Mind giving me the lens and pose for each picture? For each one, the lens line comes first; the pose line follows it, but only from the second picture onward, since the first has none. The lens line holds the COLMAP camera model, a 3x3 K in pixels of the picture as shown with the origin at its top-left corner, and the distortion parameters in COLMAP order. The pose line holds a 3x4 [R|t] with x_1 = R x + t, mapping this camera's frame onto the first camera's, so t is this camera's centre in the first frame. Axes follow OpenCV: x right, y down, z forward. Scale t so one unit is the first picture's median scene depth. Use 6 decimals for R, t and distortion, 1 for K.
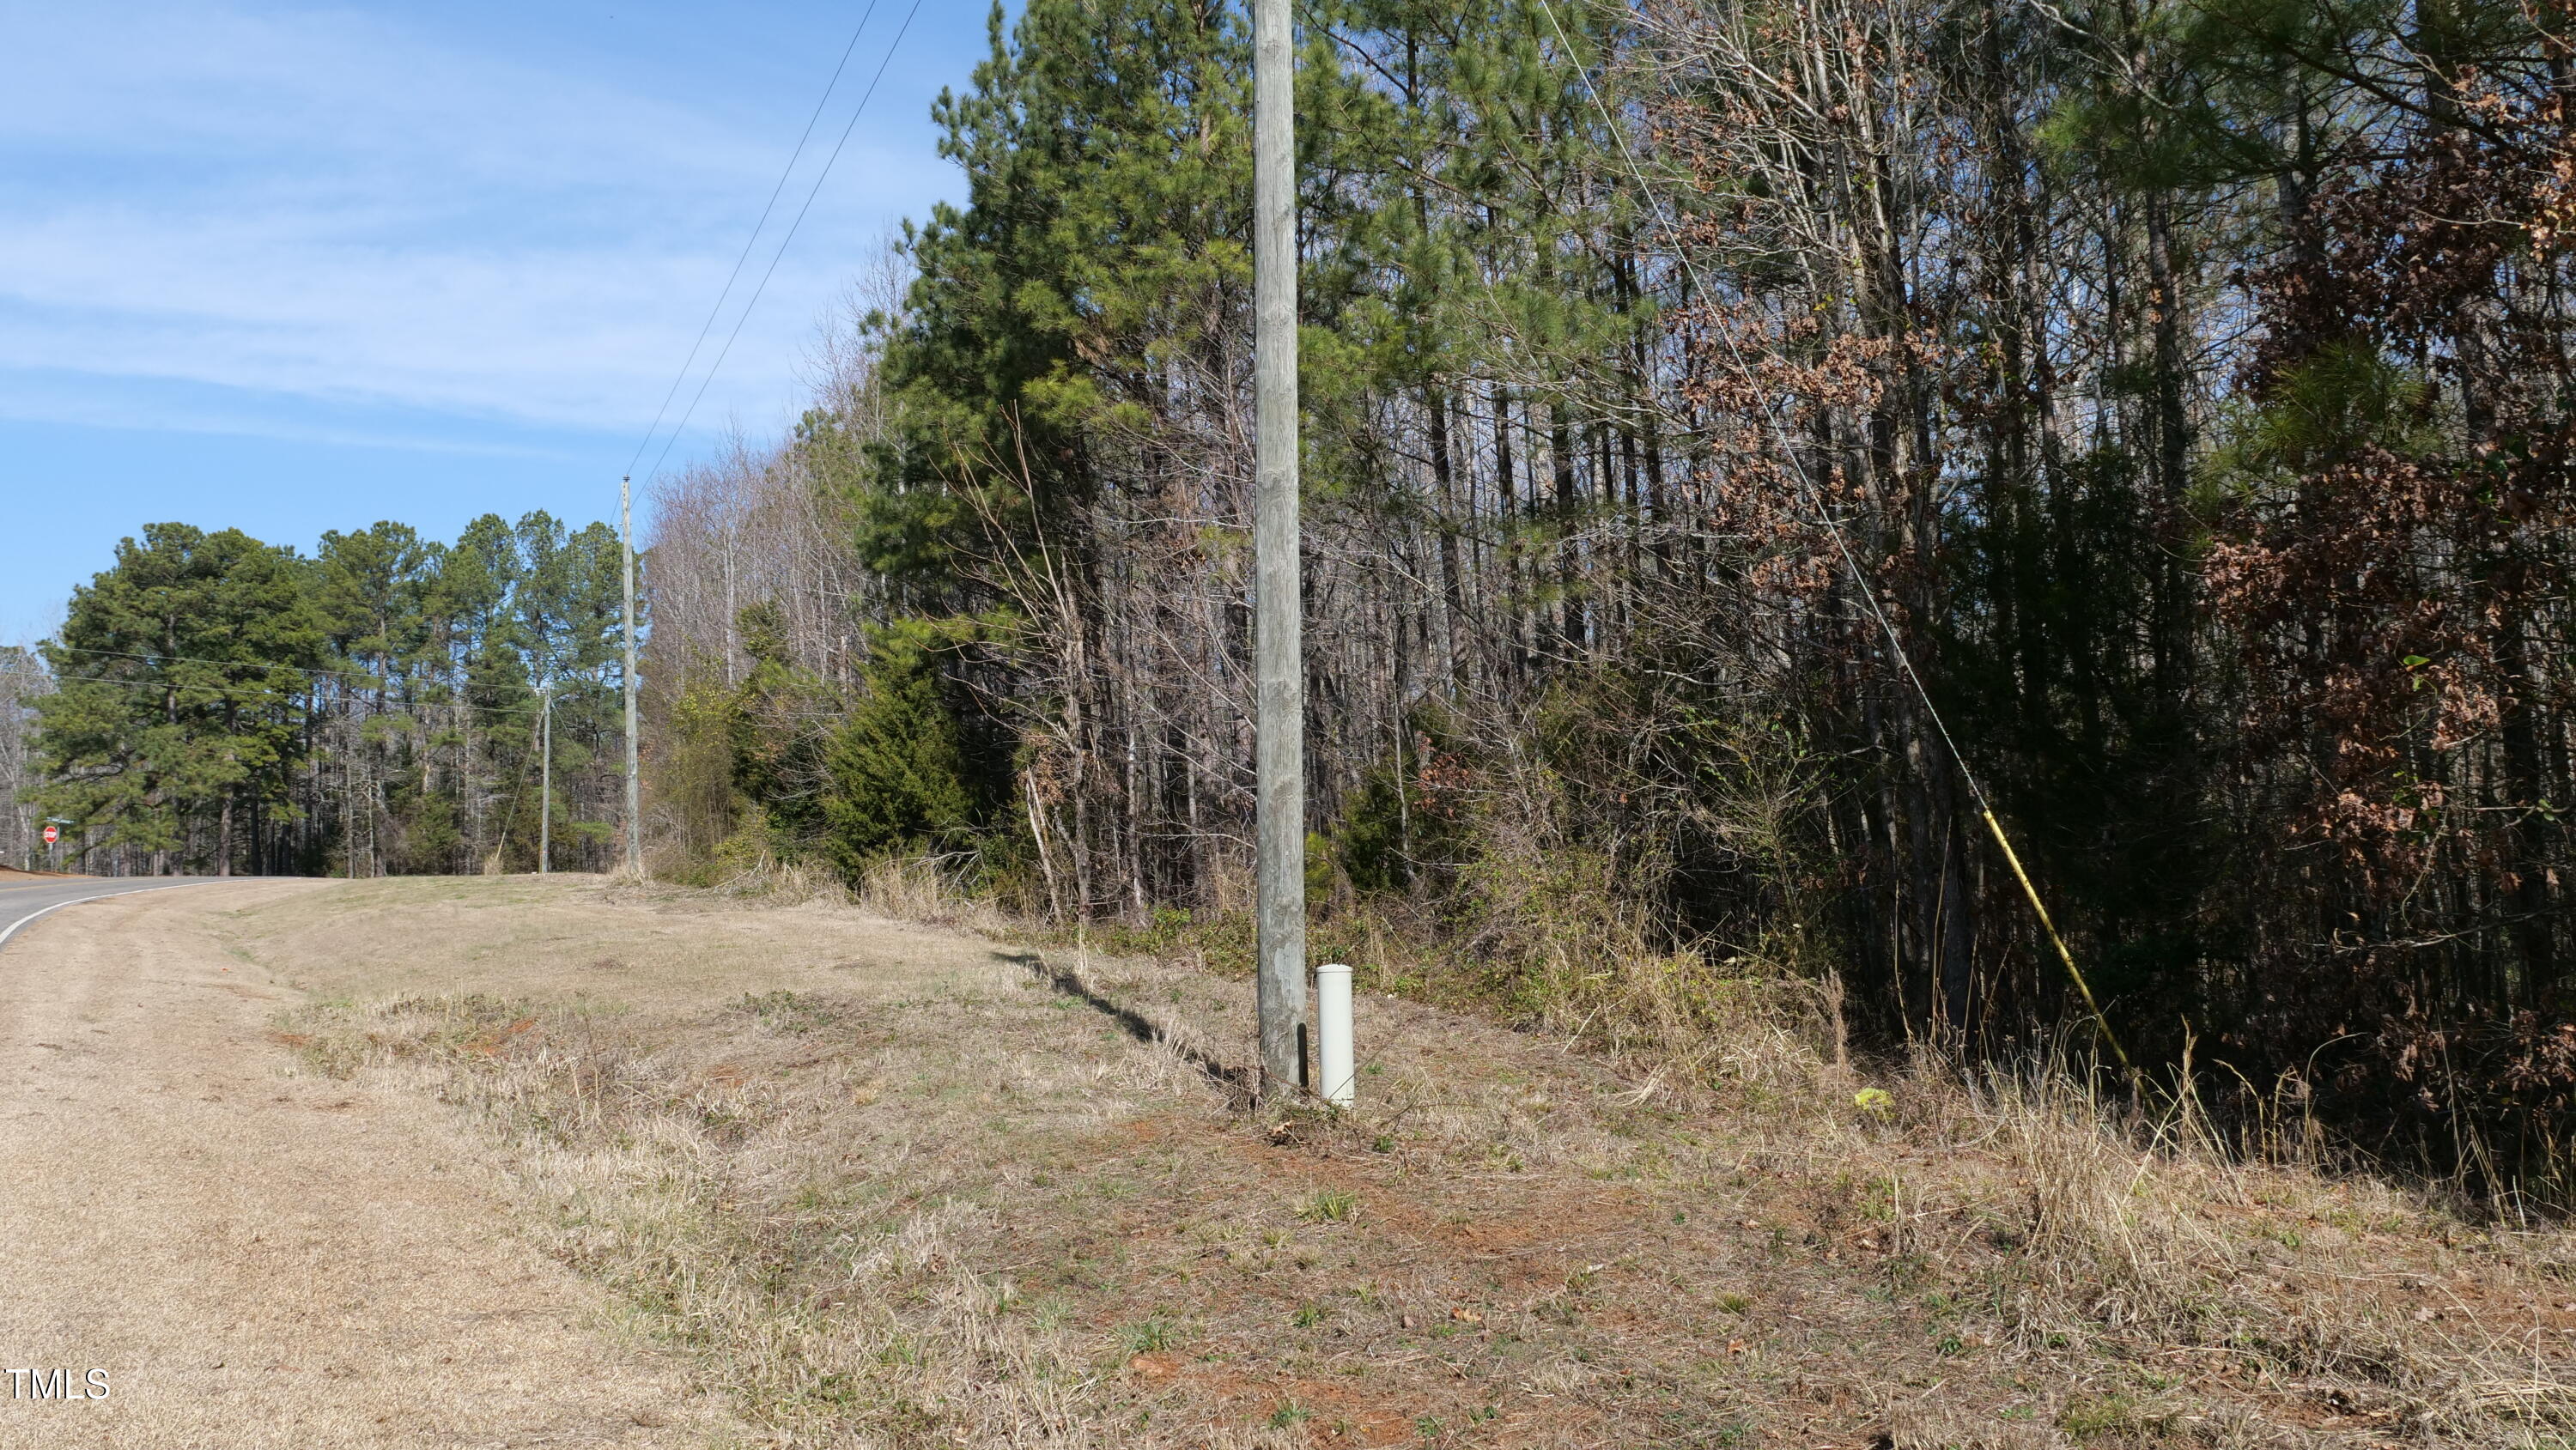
lens RADIAL K [[2261.9, 0, 1288.0], [0, 2261.9, 725.0], [0, 0, 1]] dist [-0.001732, 0.000313]
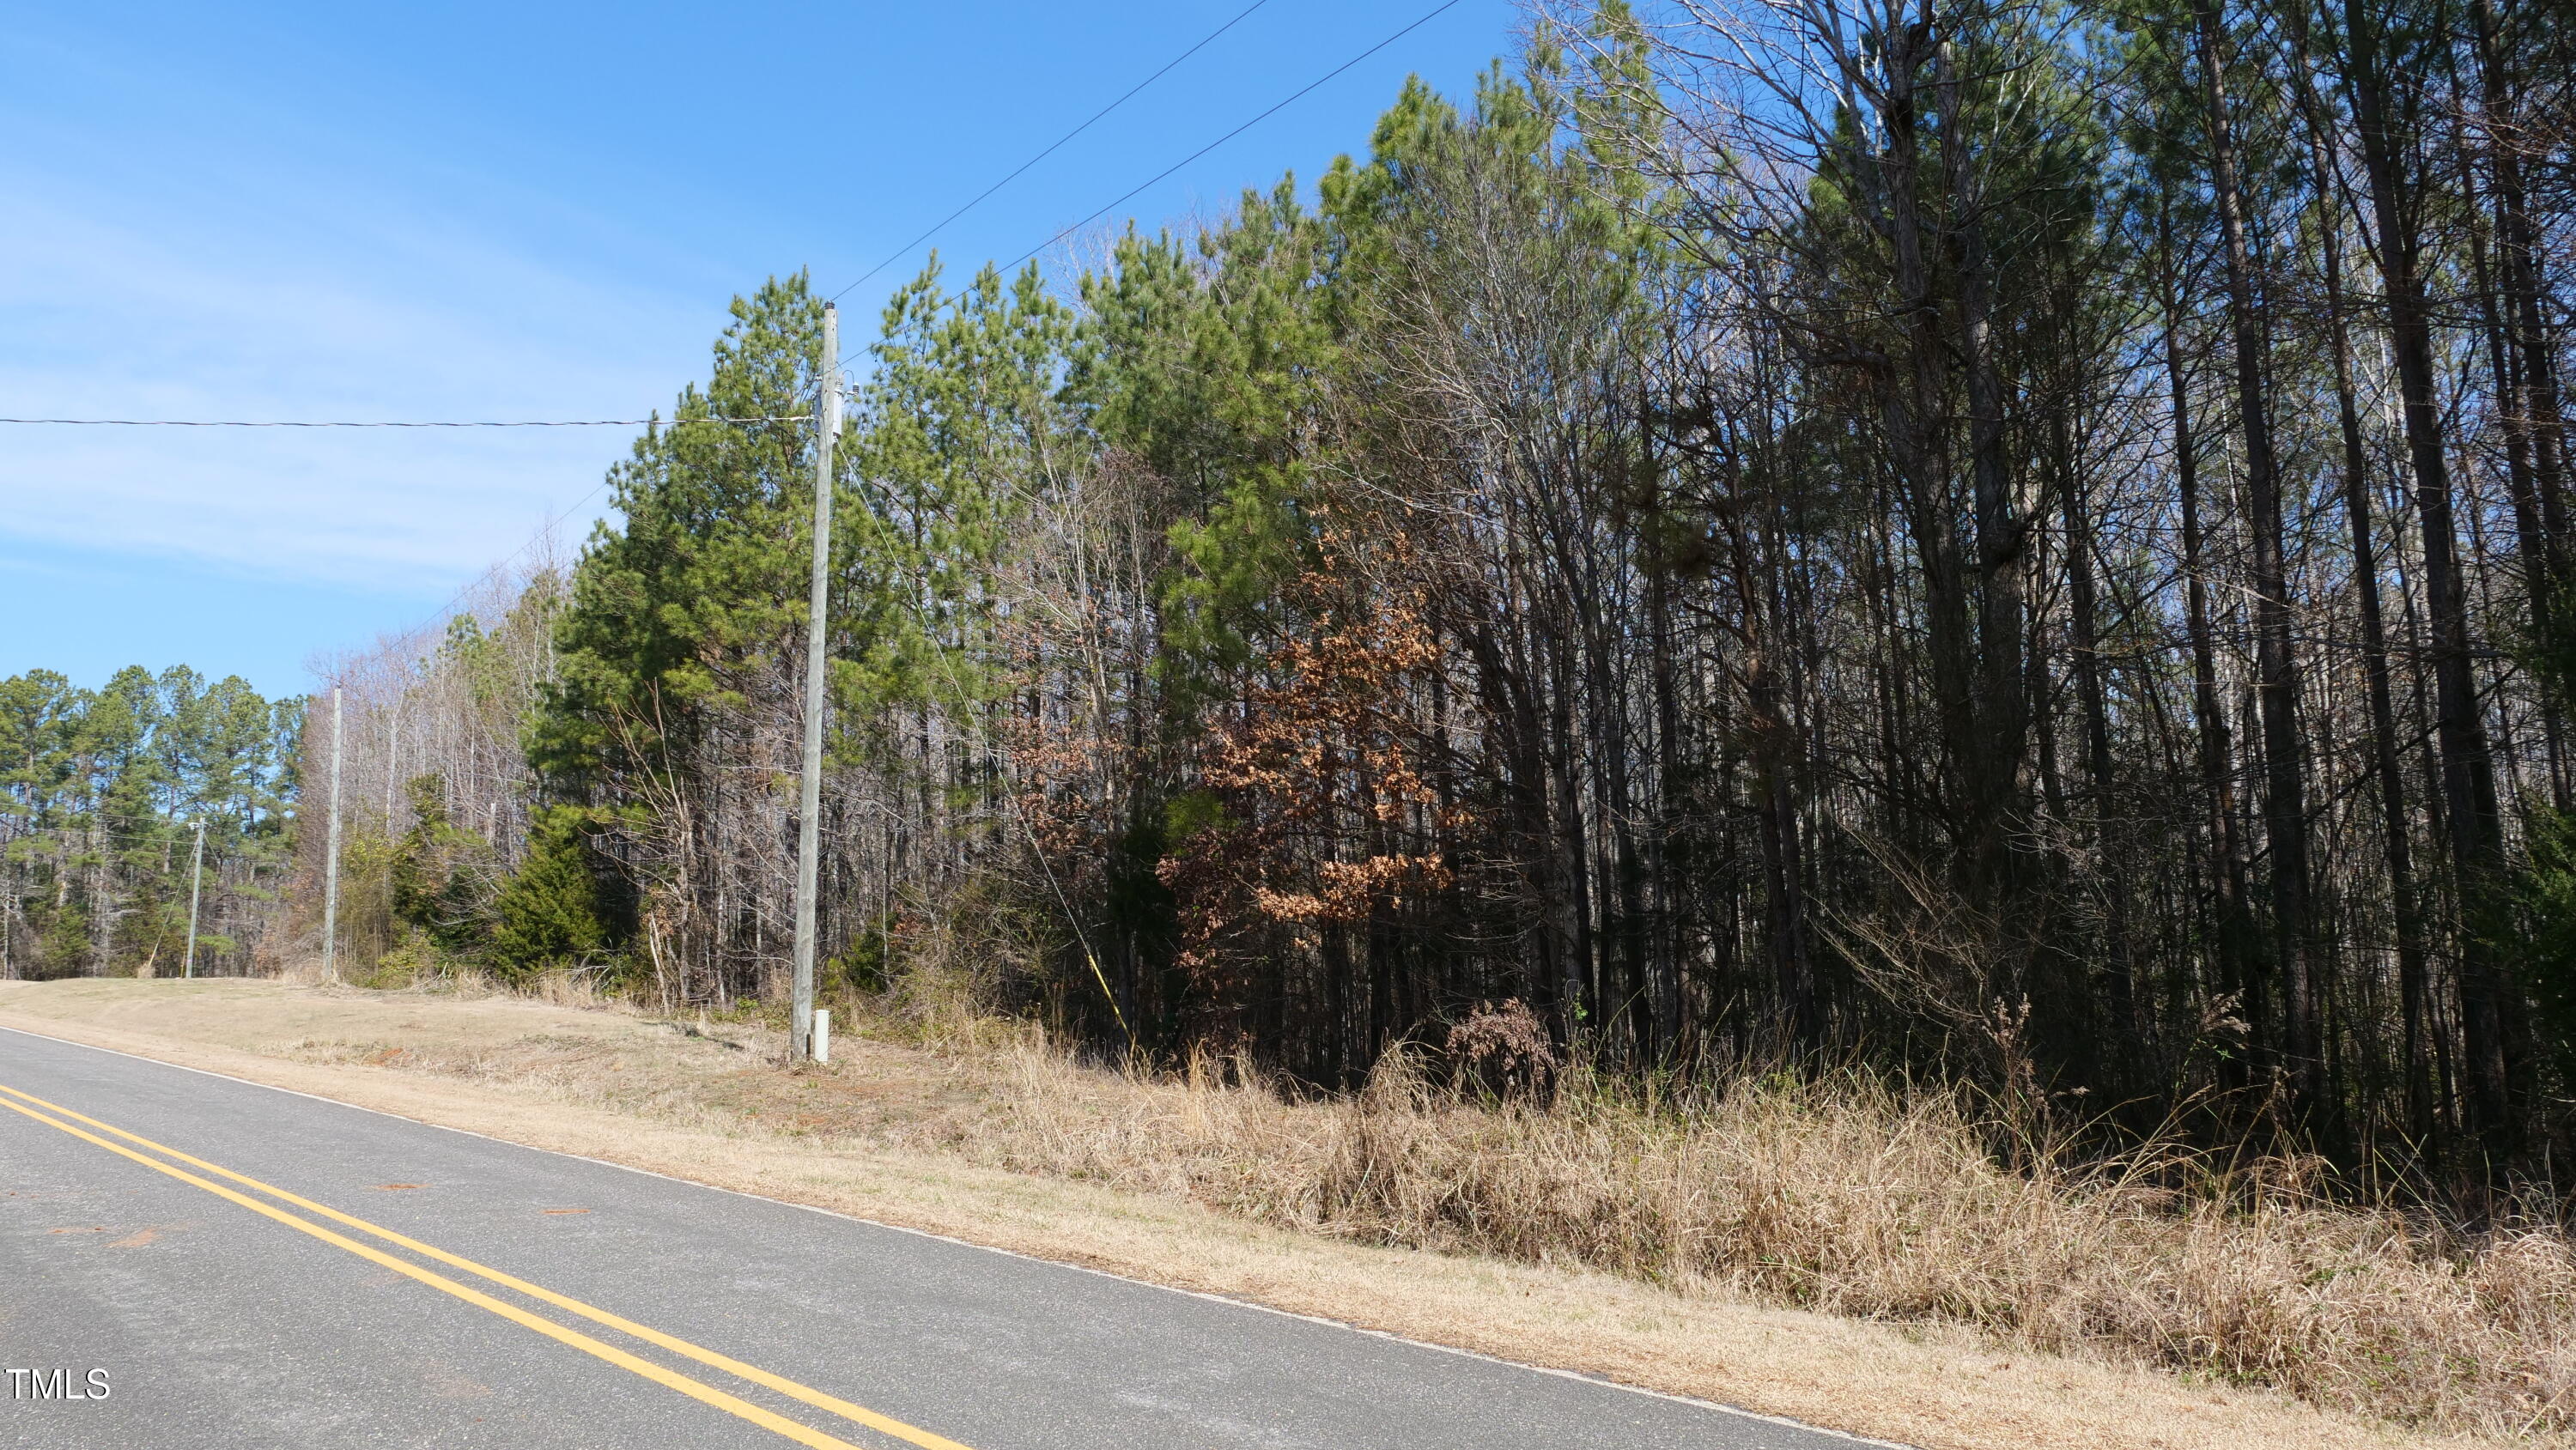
lens RADIAL K [[1847.7, 0, 1197.2], [0, 1847.7, 715.9], [0, 0, 1]] dist [0.038006, -0.000770]
pose [[0.980807, 0.050177, 0.188415, 0.006405], [-0.034028, 0.995540, -0.087987, -0.014392], [-0.191990, 0.079887, 0.978140, -0.299952]]
